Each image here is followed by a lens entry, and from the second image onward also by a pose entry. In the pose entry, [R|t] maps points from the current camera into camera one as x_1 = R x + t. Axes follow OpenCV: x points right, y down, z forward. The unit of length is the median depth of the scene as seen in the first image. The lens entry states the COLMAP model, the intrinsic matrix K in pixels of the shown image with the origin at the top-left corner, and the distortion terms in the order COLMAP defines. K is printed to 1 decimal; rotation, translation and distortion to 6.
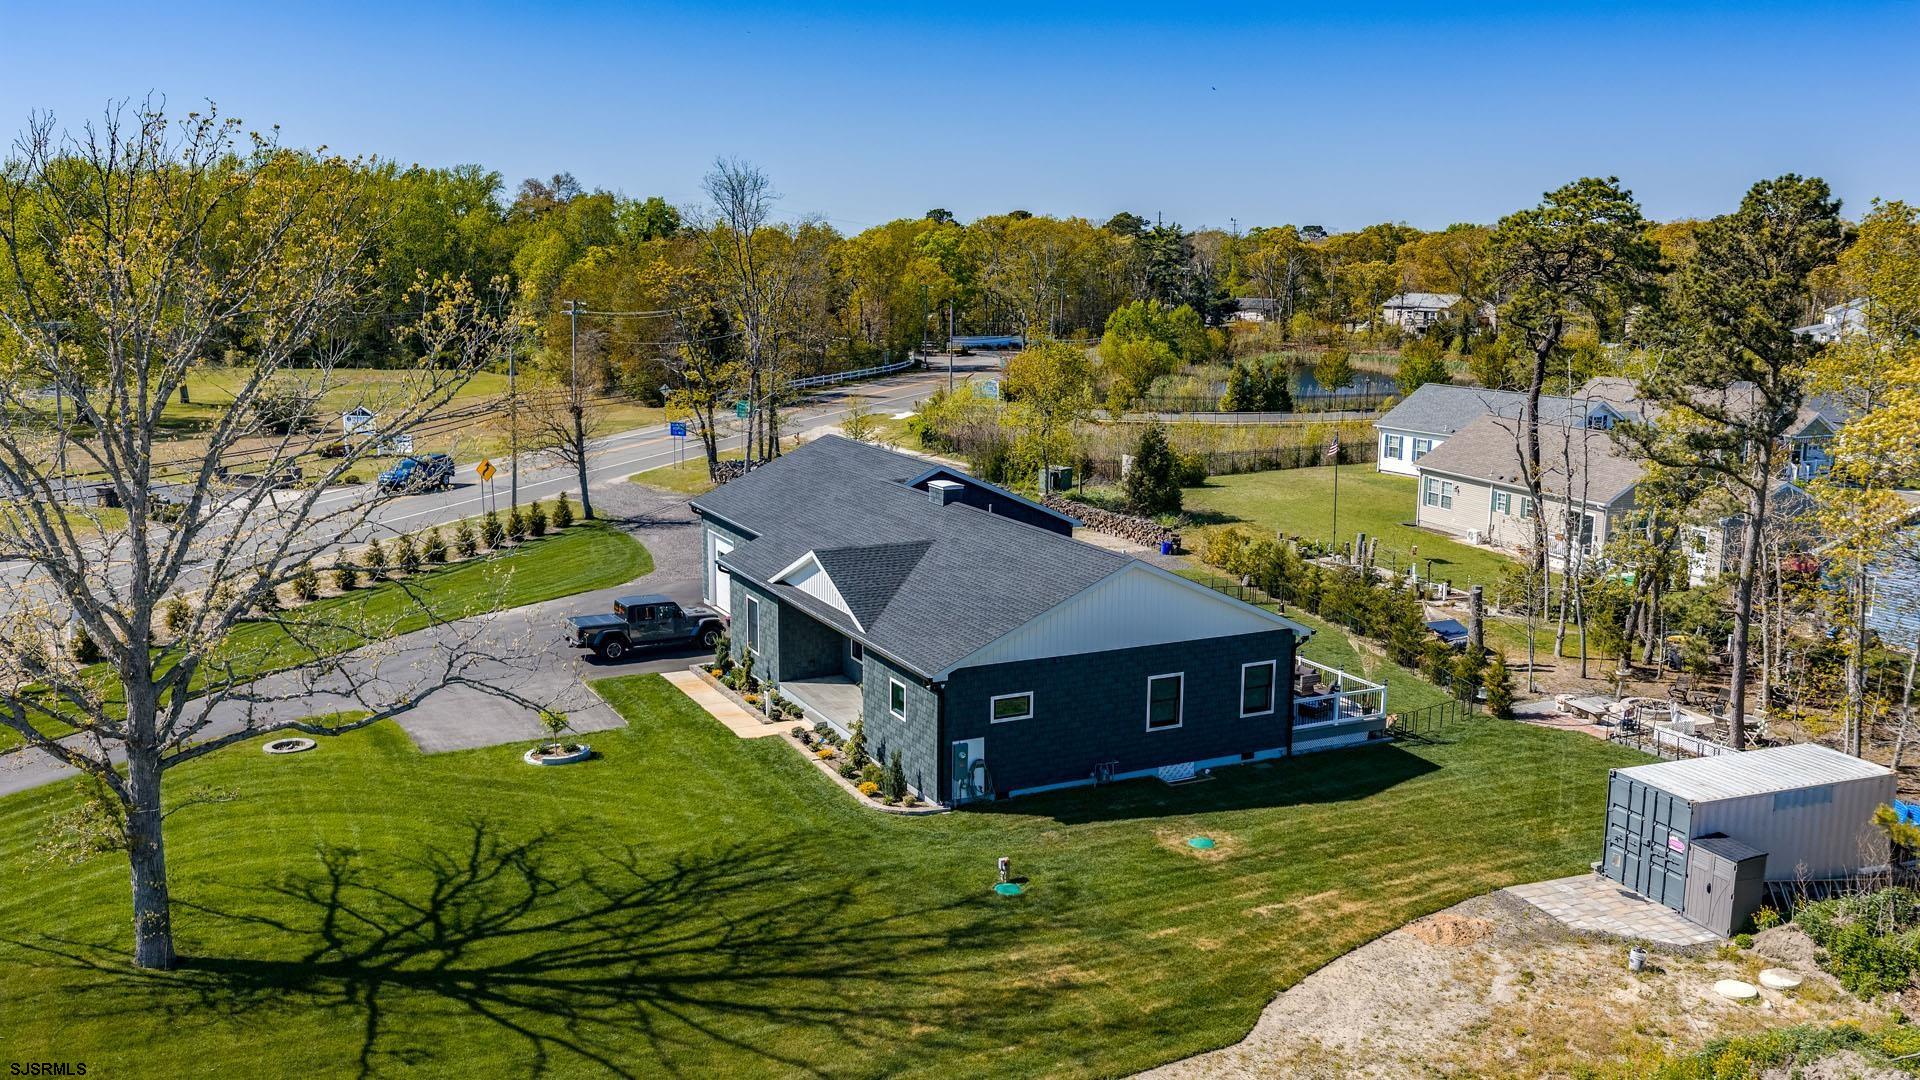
lens RADIAL K [[1586.6, 0, 958.8], [0, 1586.6, 548.0], [0, 0, 1]] dist [0.036979, -0.083333]
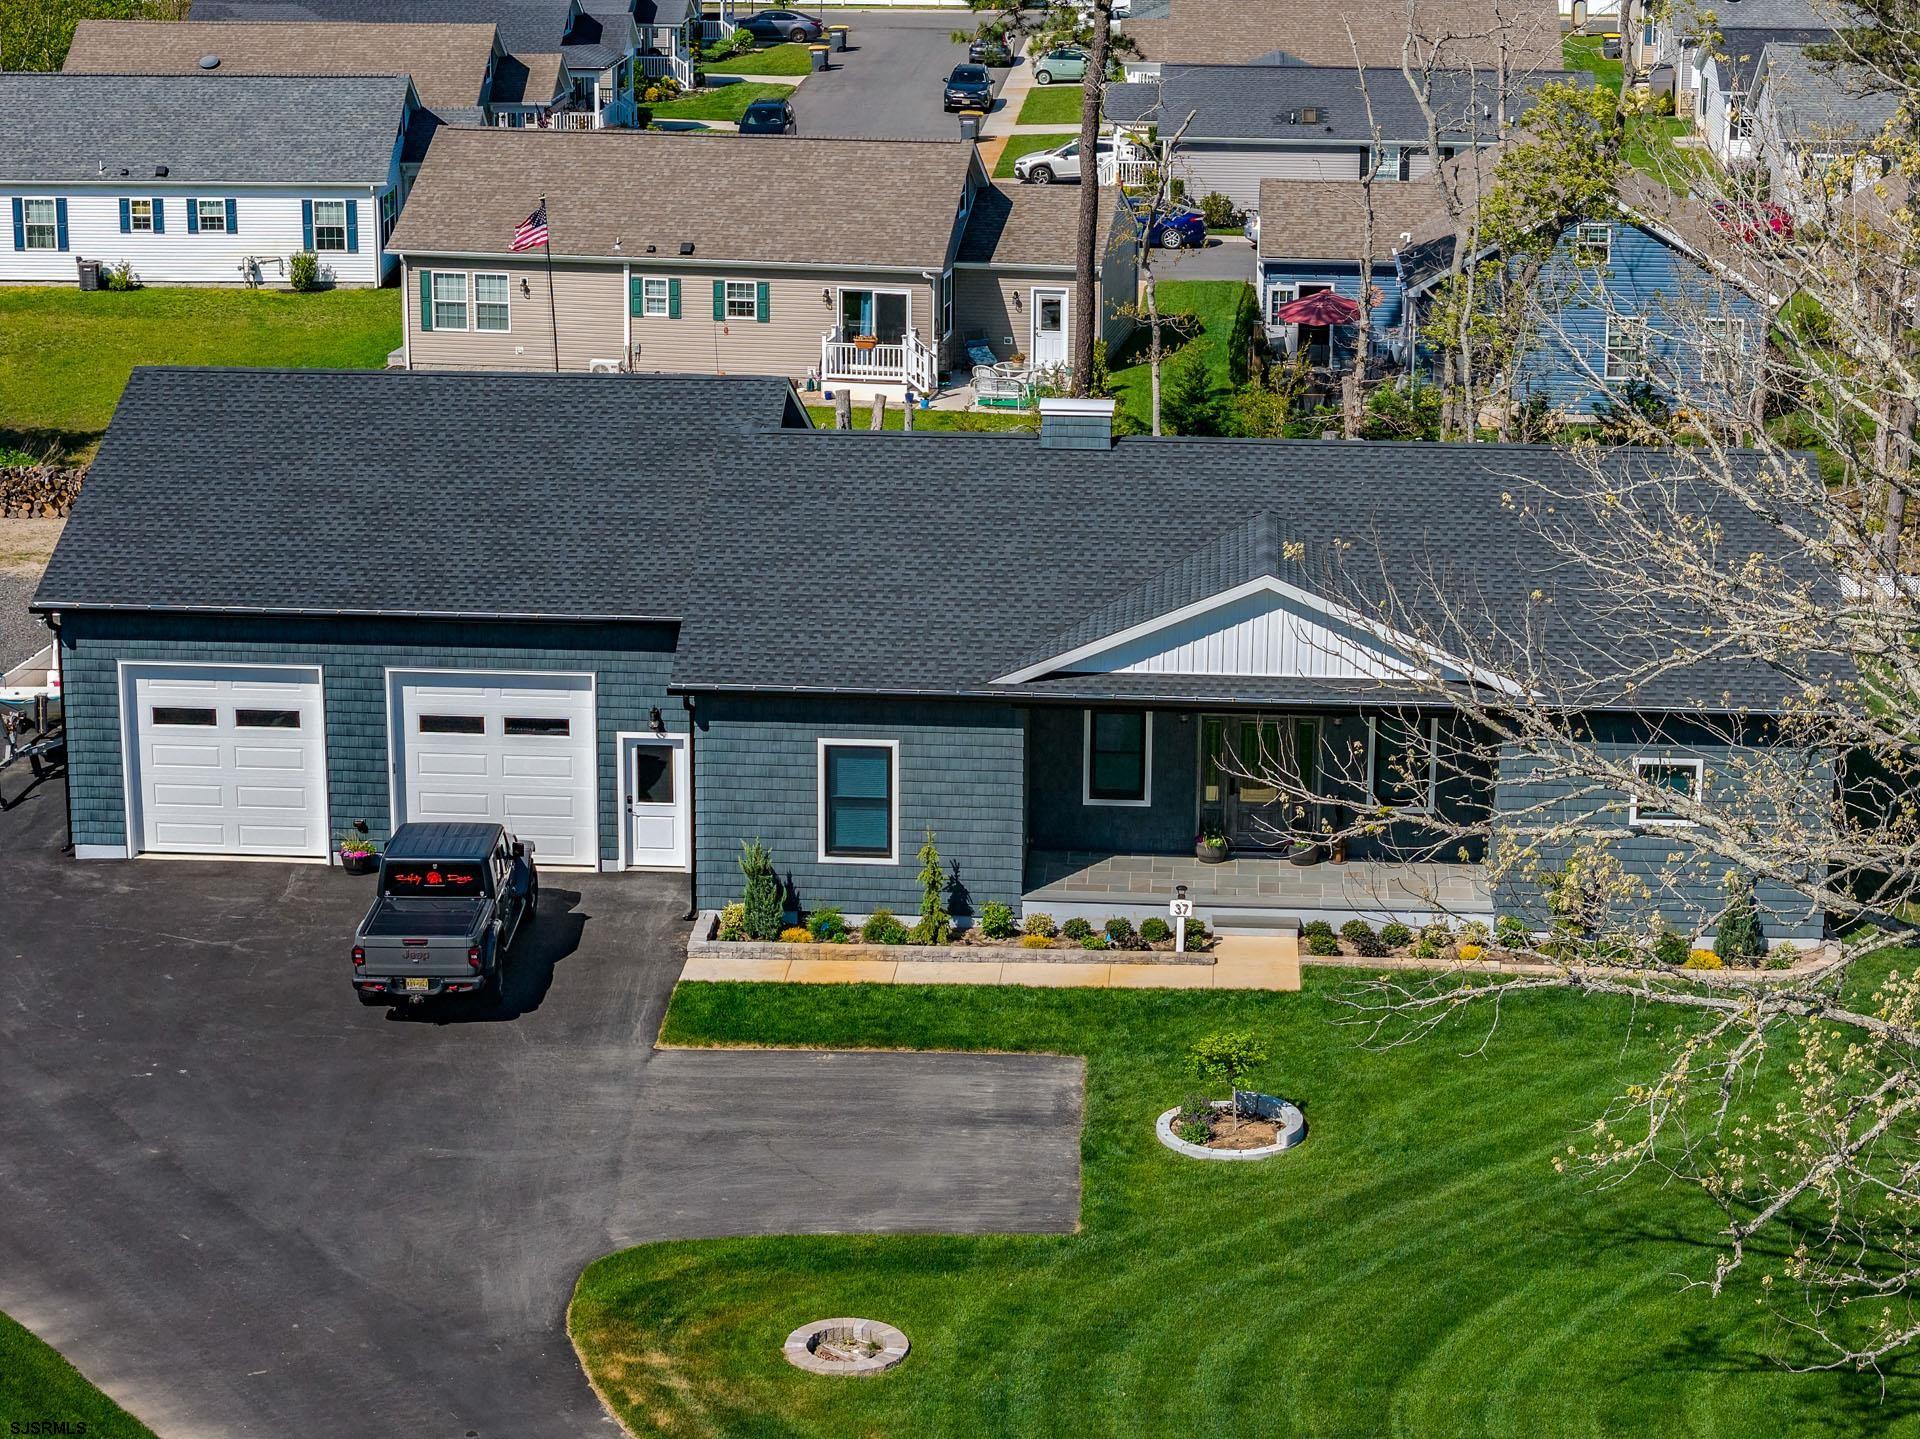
lens RADIAL K [[3848.6, 0, 961.9], [0, 3848.6, 721.9], [0, 0, 1]] dist [-0.135313, 0.000000]
pose [[0.510334, -0.238718, 0.826179, -1.092538], [0.155528, 0.970479, 0.184342, -0.180781], [-0.845795, 0.034418, 0.532396, 0.461351]]
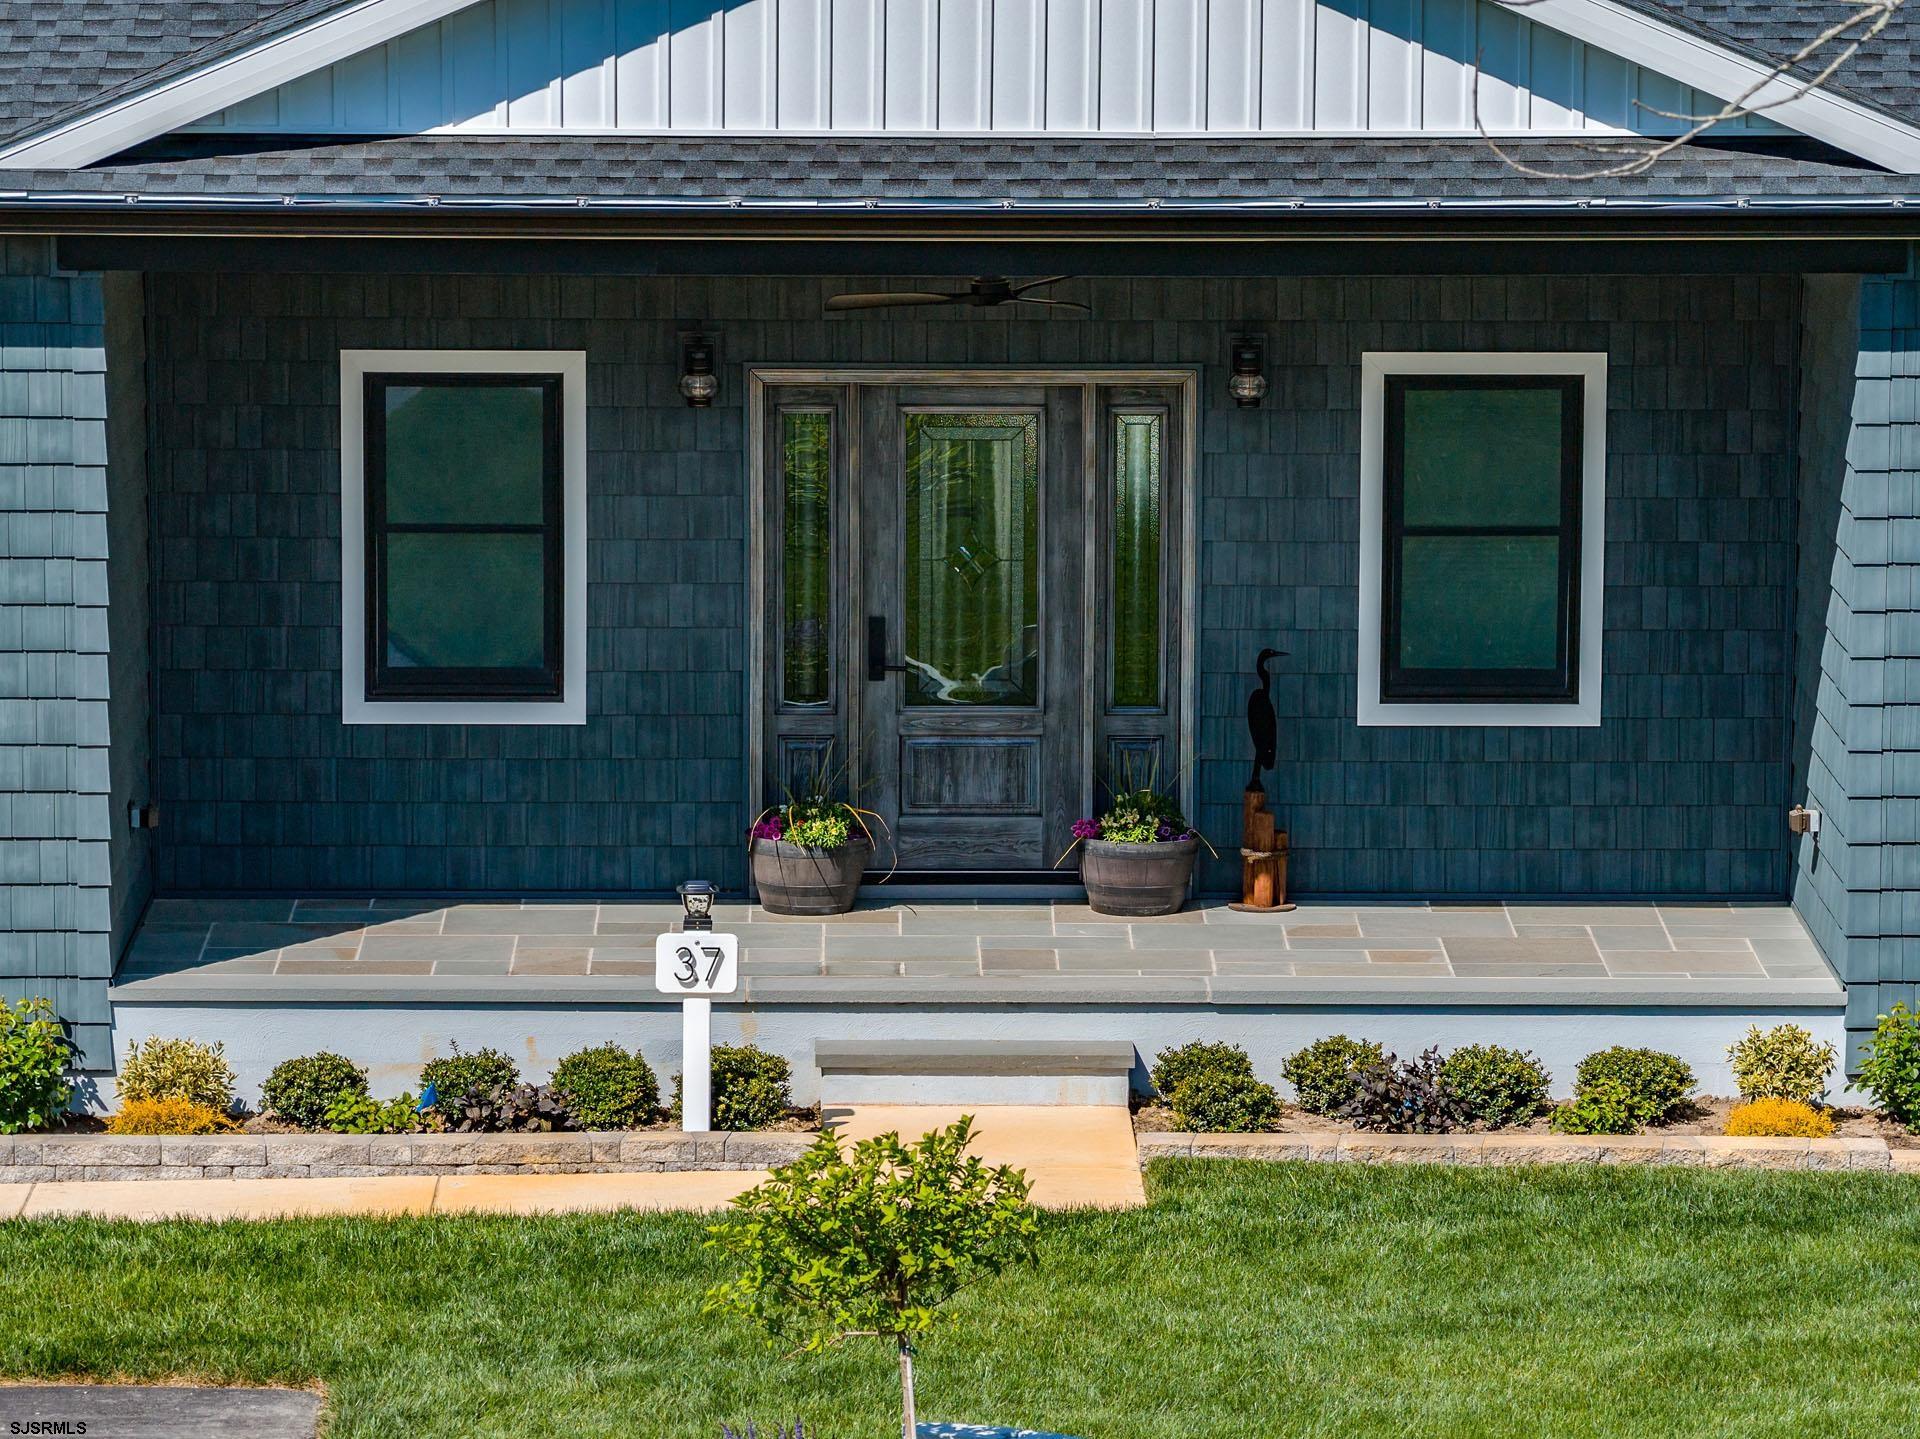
lens RADIAL K [[9562.9, 0, 939.6], [0, 9562.9, 710.4], [0, 0, 1]] dist [0.757284, 0.000000]
pose [[0.442636, -0.129739, 0.887266, -0.798431], [0.164620, 0.984418, 0.061820, 0.030330], [-0.881461, 0.118698, 0.457096, 0.646153]]
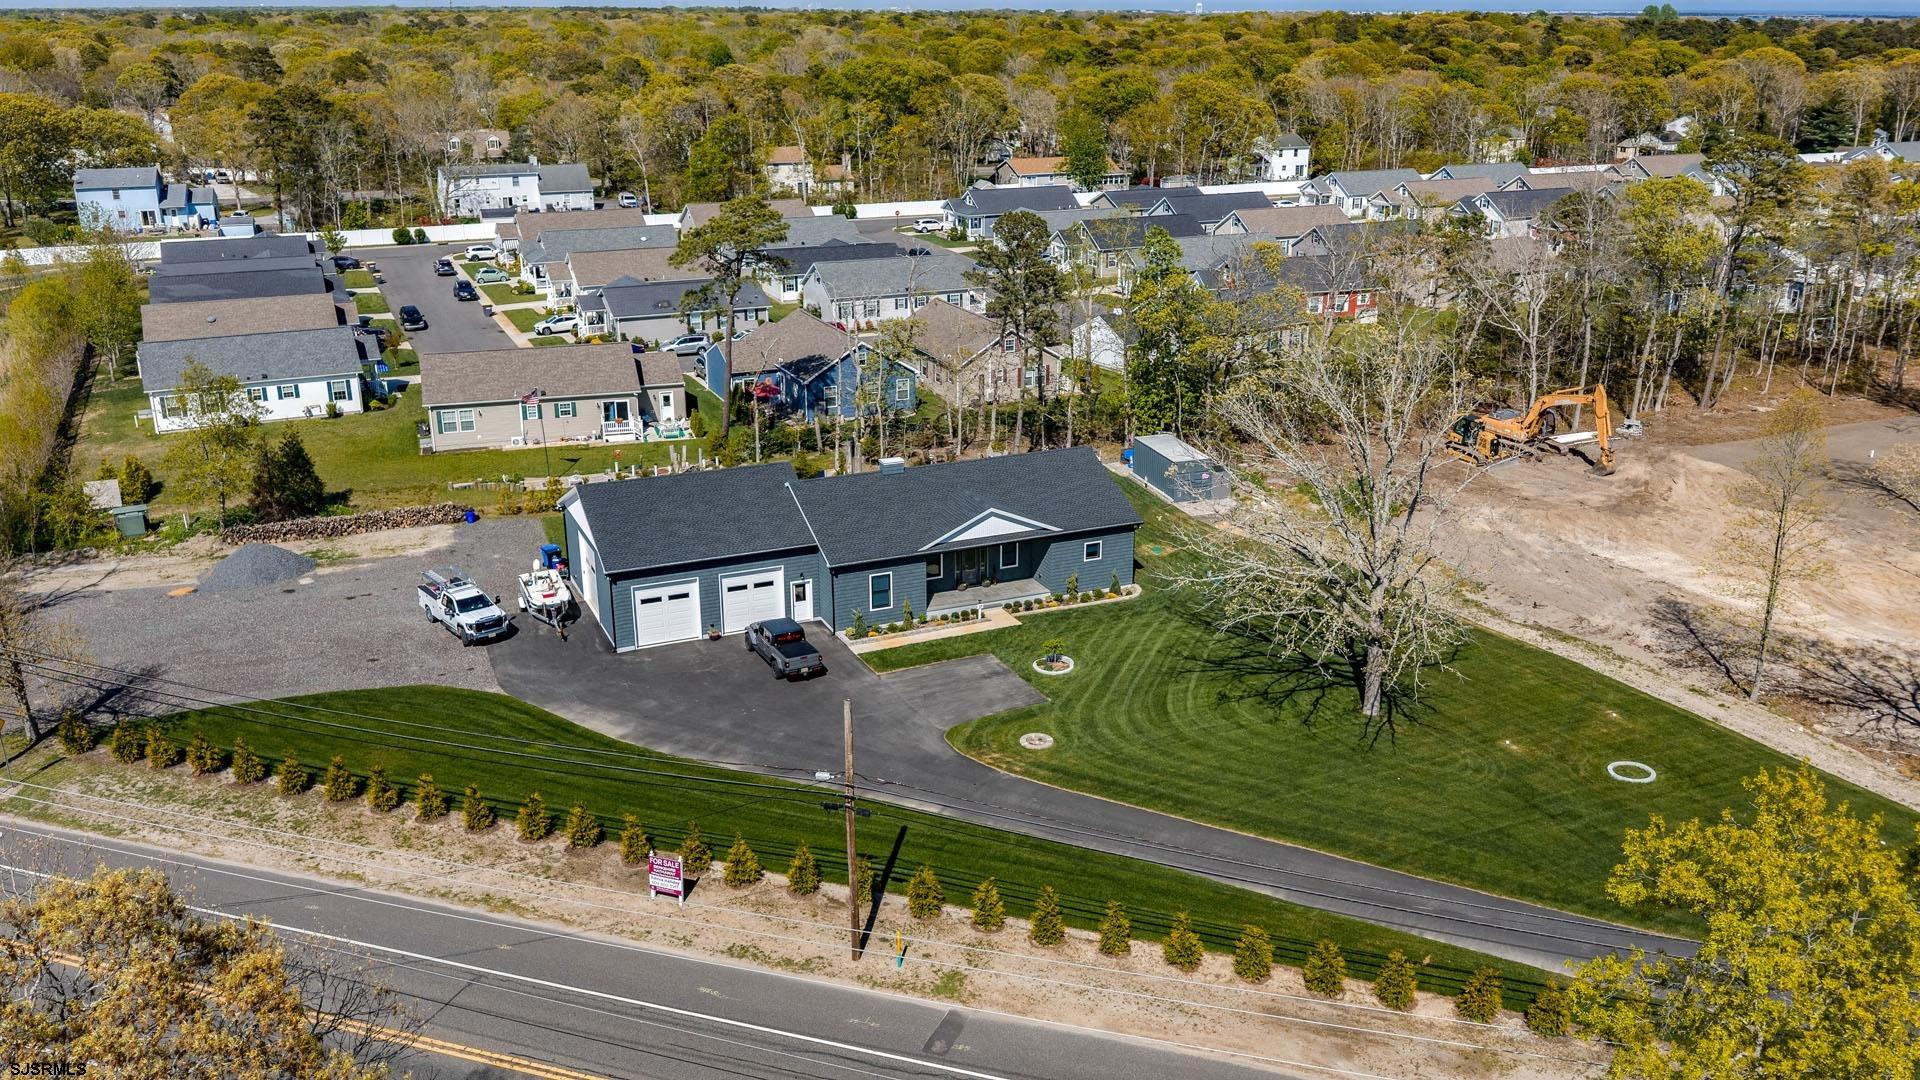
lens RADIAL K [[1586.6, 0, 960.5], [0, 1586.6, 548.9], [0, 0, 1]] dist [0.036979, -0.083333]
pose [[0.048237, -0.331005, 0.942395, -1.651295], [0.183697, 0.930340, 0.317368, -0.484707], [-0.981799, 0.157806, 0.105681, 0.856702]]
